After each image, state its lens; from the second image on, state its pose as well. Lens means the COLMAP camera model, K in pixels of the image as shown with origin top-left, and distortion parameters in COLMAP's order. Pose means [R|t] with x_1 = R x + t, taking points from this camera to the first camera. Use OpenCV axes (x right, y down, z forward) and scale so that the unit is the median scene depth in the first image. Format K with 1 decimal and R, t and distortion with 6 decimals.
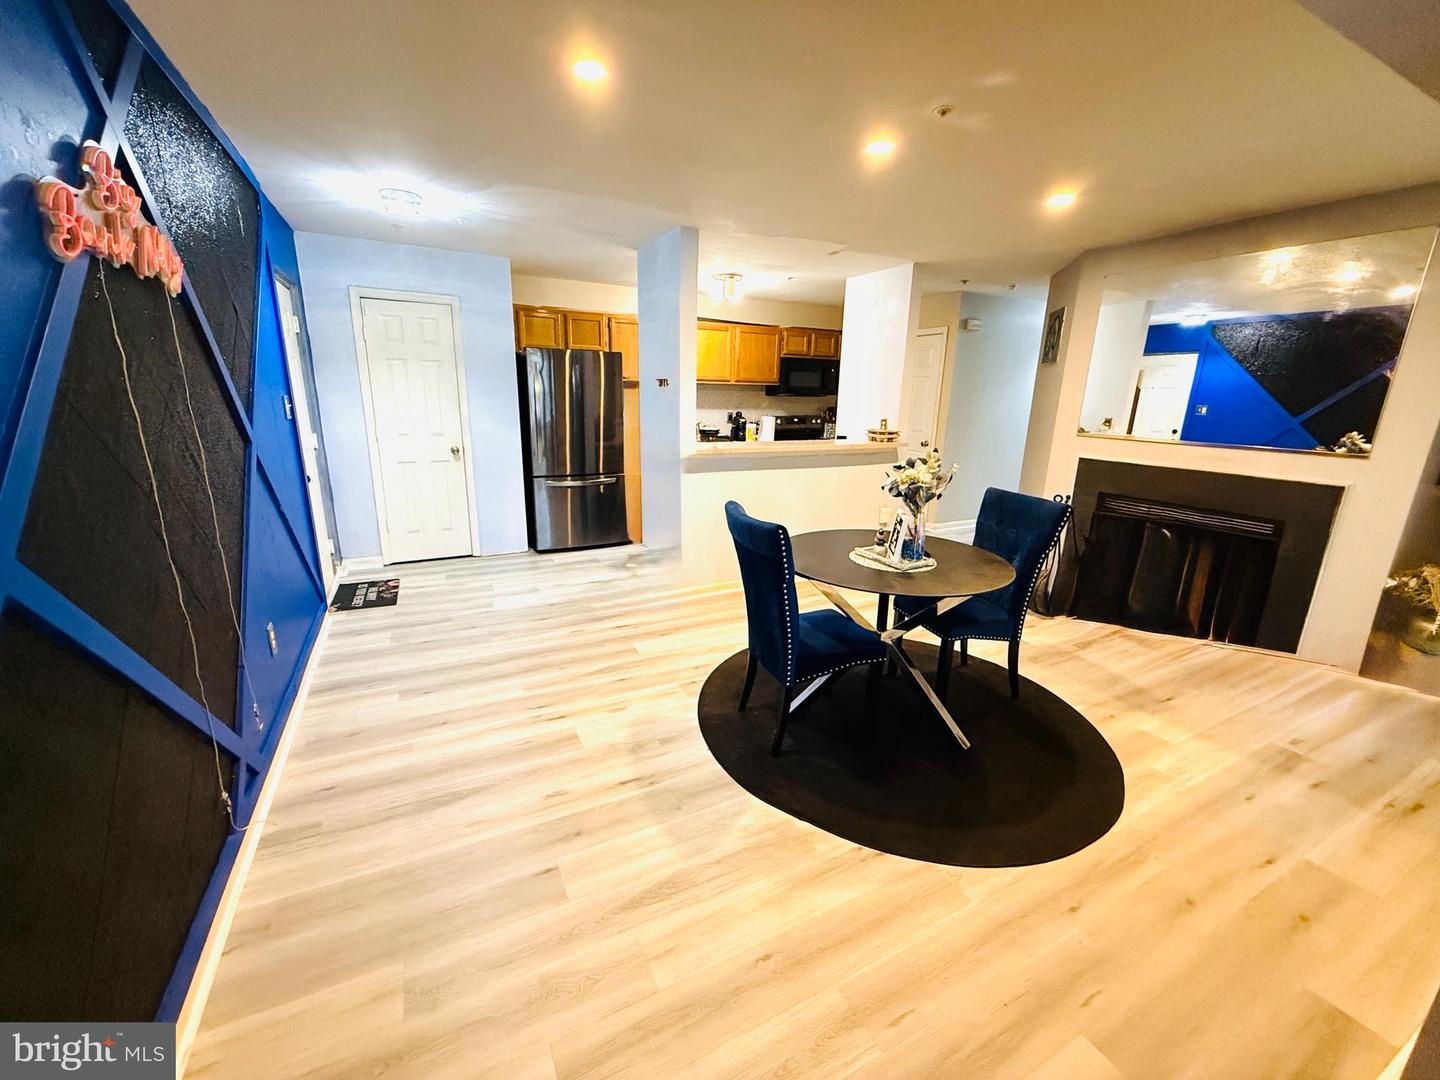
lens RADIAL K [[581.4, 0, 715.1], [0, 581.4, 537.8], [0, 0, 1]] dist [0.003245, -0.000198]
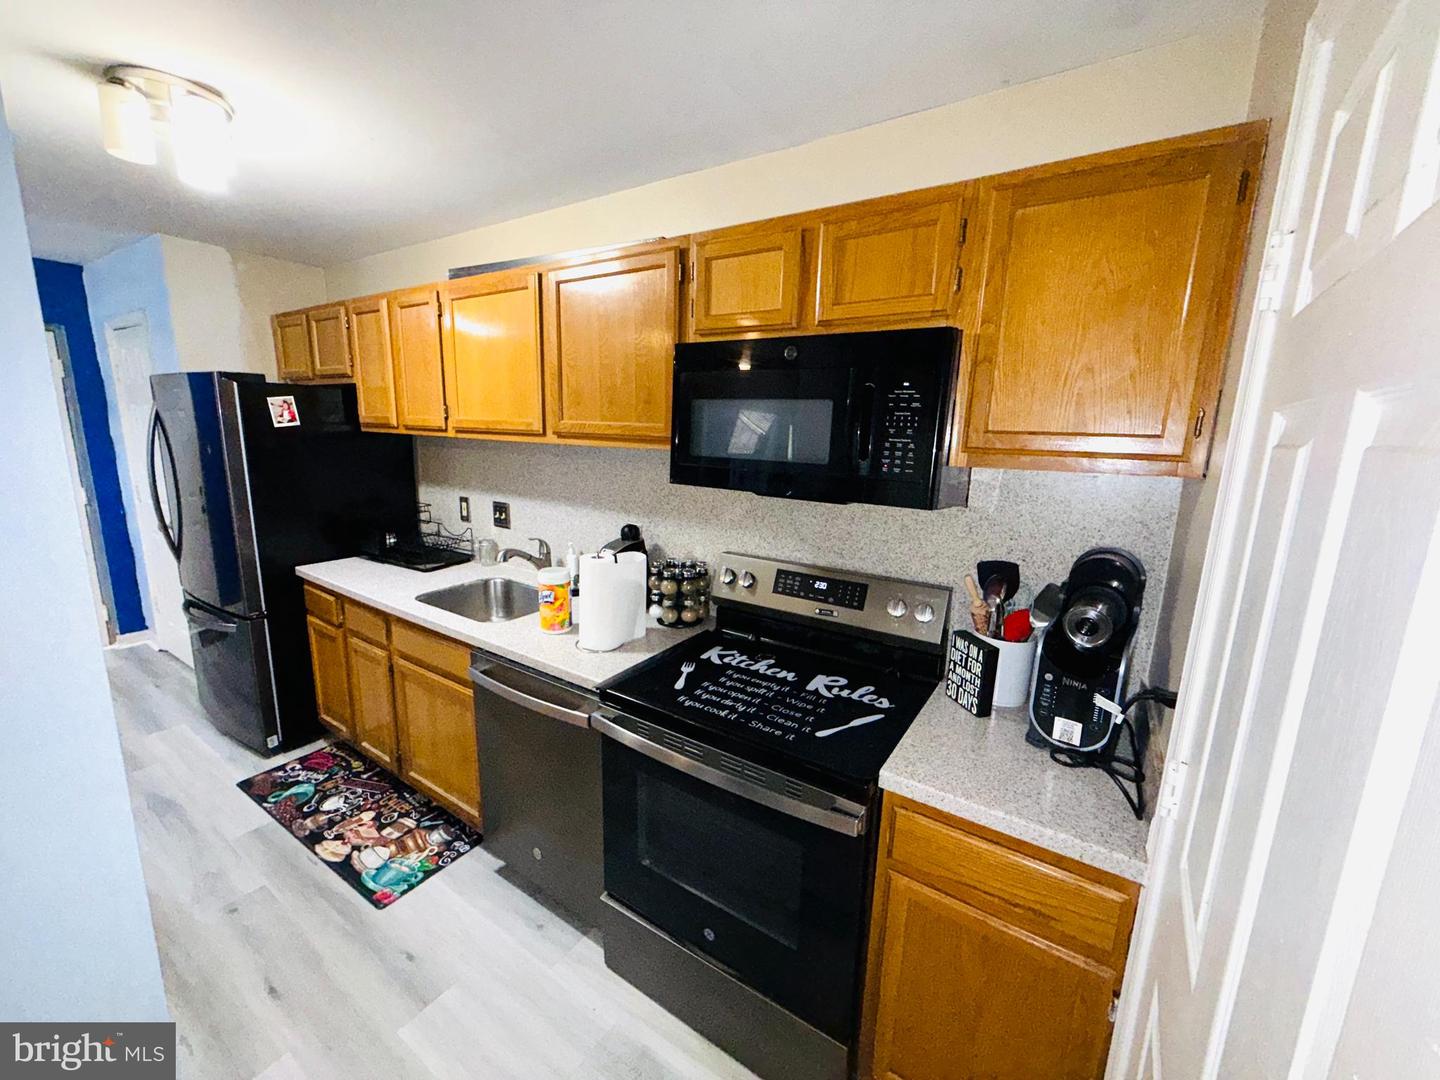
lens RADIAL K [[581.4, 0, 711.5], [0, 581.4, 540.8], [0, 0, 1]] dist [0.003245, -0.000198]
pose [[0.475823, 0.168780, -0.863195, 0.473164], [-0.229774, 0.971187, 0.063236, -0.321242], [0.848997, 0.168251, 0.500894, 1.169585]]
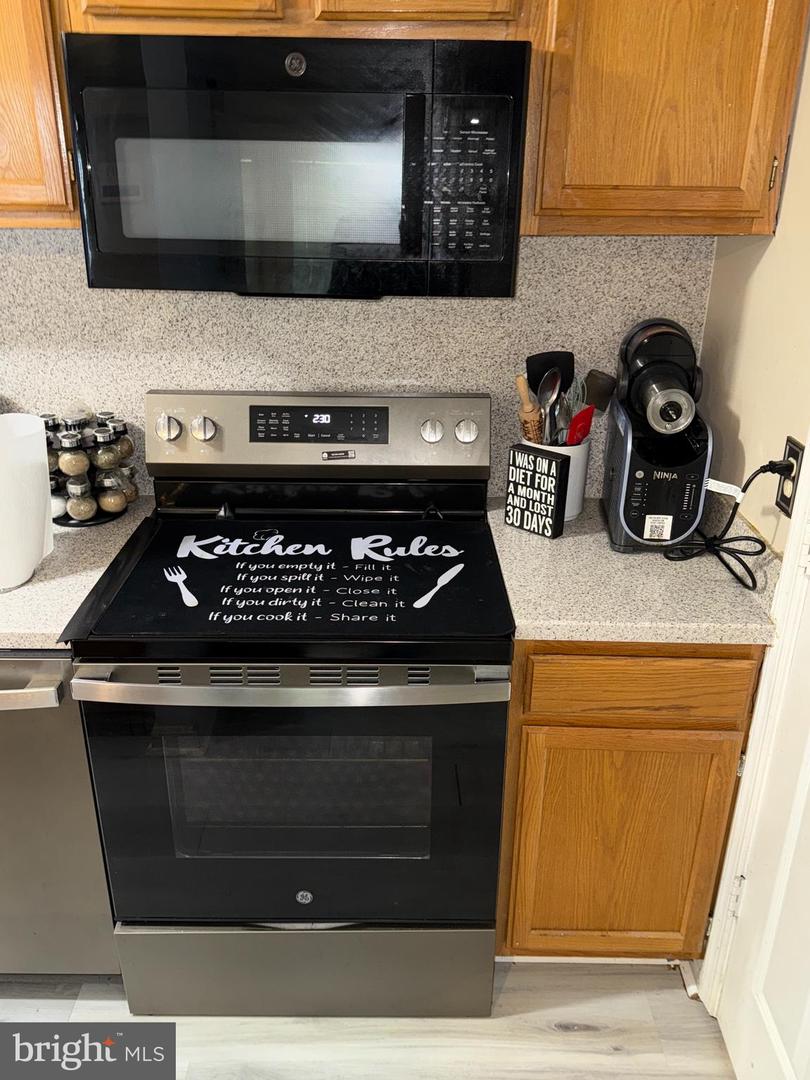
lens RADIAL K [[894.3, 0, 396.7], [0, 894.3, 544.3], [0, 0, 1]] dist [0.061944, -0.067250]
pose [[0.883679, 0.179454, -0.432327, 0.407967], [-0.109536, 0.977226, 0.181744, -0.308342], [0.455096, -0.113248, 0.883211, 1.072063]]
